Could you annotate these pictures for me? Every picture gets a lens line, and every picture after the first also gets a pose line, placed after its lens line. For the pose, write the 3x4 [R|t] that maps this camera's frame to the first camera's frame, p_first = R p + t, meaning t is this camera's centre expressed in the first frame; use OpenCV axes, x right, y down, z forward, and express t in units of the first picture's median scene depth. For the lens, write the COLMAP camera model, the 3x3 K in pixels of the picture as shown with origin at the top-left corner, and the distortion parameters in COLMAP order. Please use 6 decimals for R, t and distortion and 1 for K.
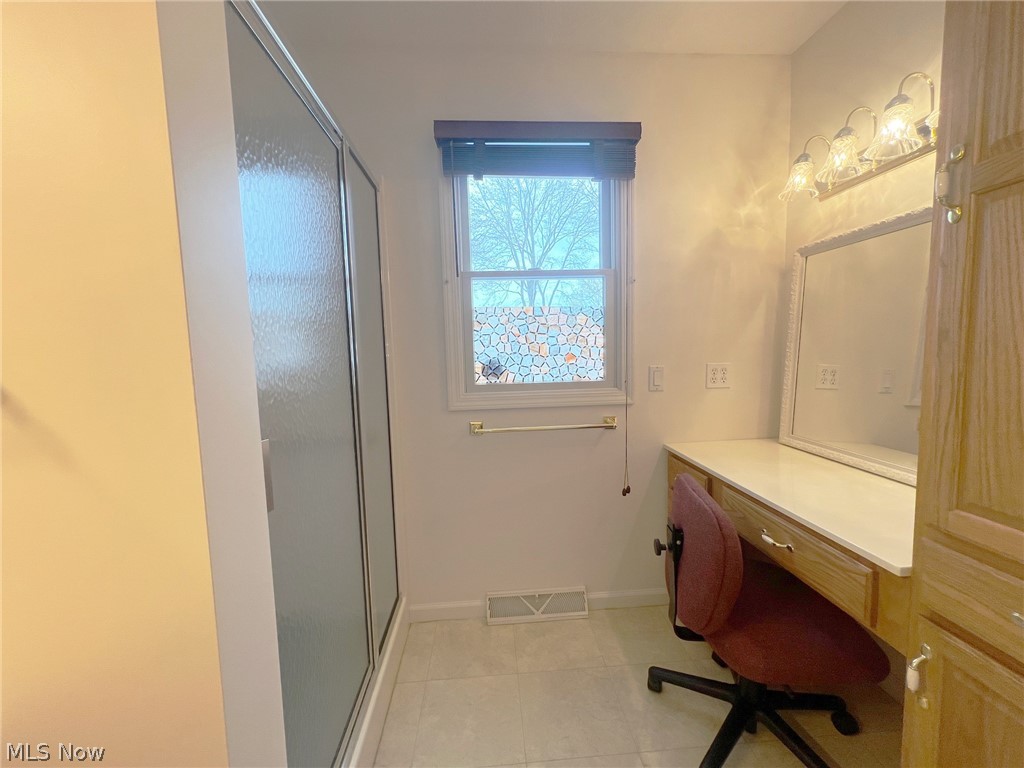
lens RADIAL K [[406.0, 0, 511.5], [0, 406.0, 383.6], [0, 0, 1]] dist [0.000792, -0.000224]
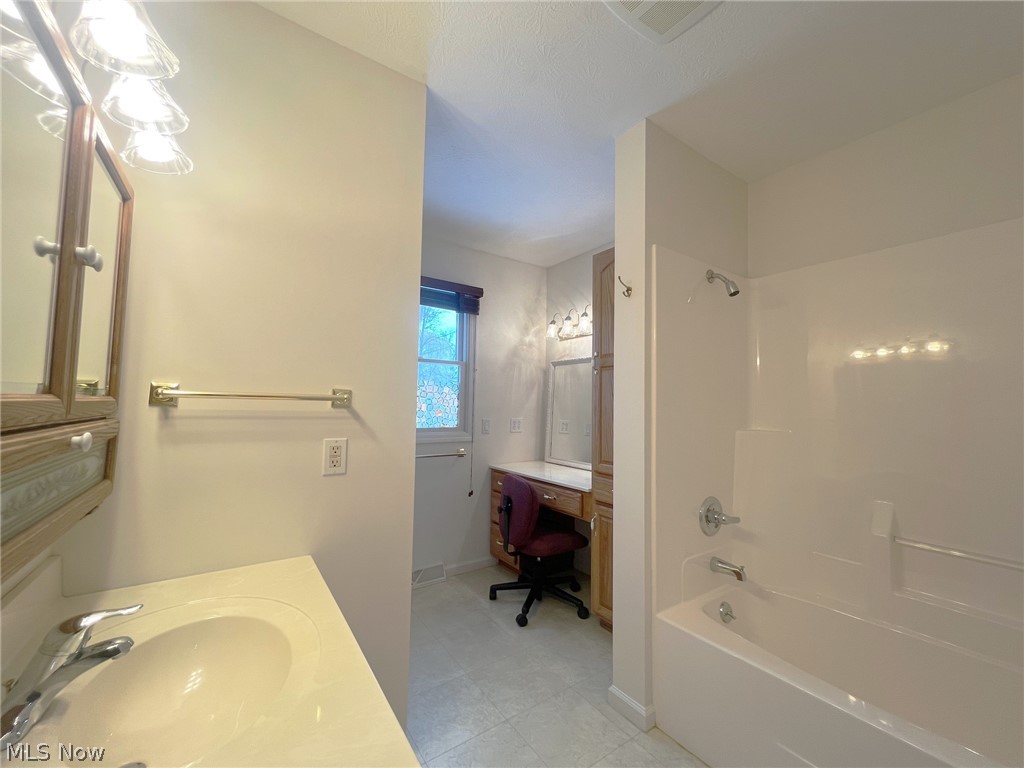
lens RADIAL K [[406.0, 0, 511.6], [0, 406.0, 382.6], [0, 0, 1]] dist [0.000792, -0.000224]
pose [[0.855884, 0.069098, 0.512531, -0.461849], [0.005702, 0.989713, -0.142952, 0.052799], [-0.517136, 0.125273, 0.846686, -0.558344]]
